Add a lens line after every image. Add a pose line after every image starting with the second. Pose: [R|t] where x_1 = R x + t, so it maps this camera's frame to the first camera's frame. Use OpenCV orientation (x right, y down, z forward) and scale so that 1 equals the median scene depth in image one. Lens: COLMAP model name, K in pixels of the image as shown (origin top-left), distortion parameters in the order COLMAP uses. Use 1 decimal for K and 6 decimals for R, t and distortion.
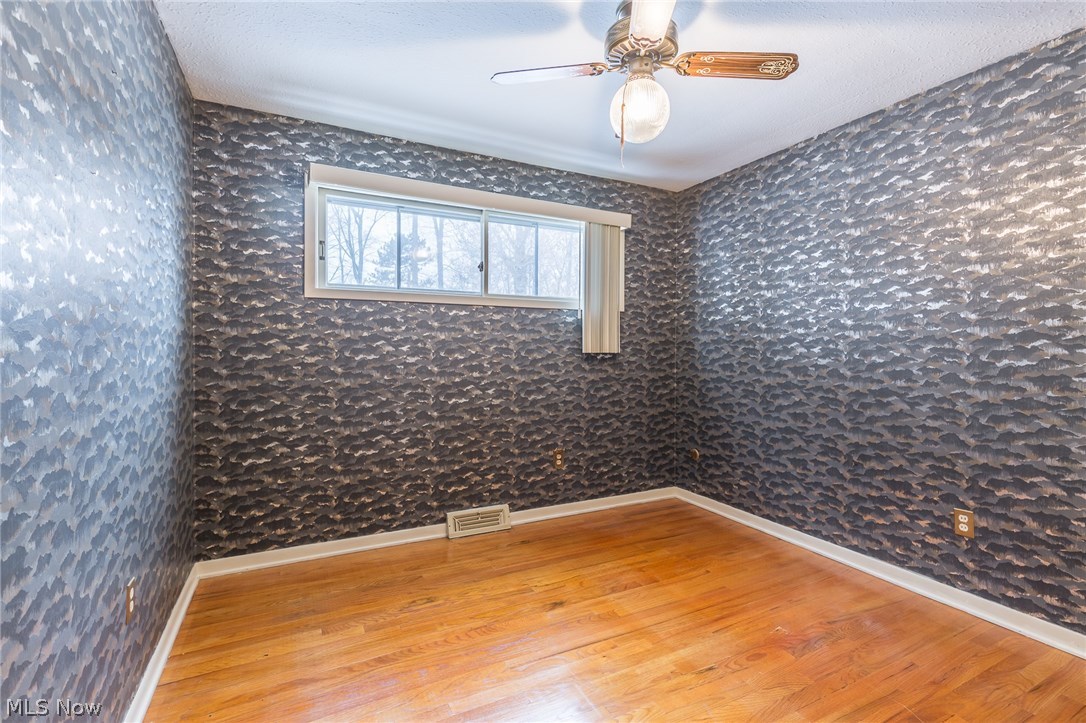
lens RADIAL K [[494.2, 0, 544.1], [0, 494.2, 358.1], [0, 0, 1]] dist [-0.001497, 0.001578]
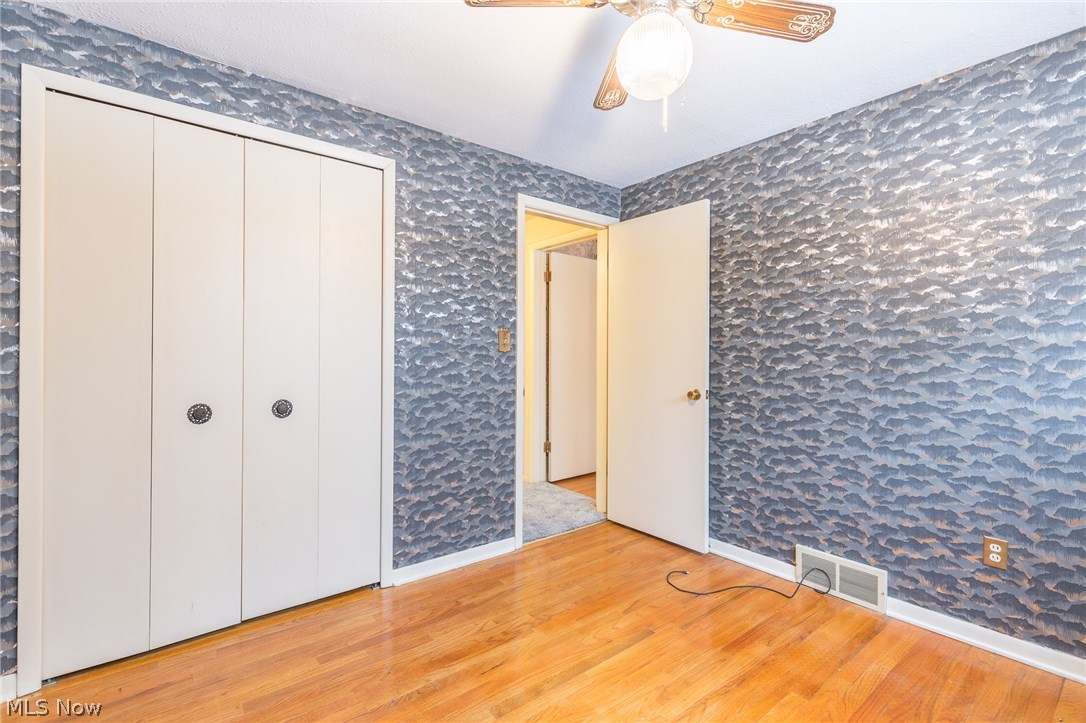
lens RADIAL K [[494.2, 0, 541.9], [0, 494.2, 360.3], [0, 0, 1]] dist [-0.001497, 0.001578]
pose [[0.979130, 0.003652, 0.203203, -0.137481], [-0.002189, 0.999970, -0.007424, -0.005513], [-0.203224, 0.006824, 0.979108, 0.272755]]
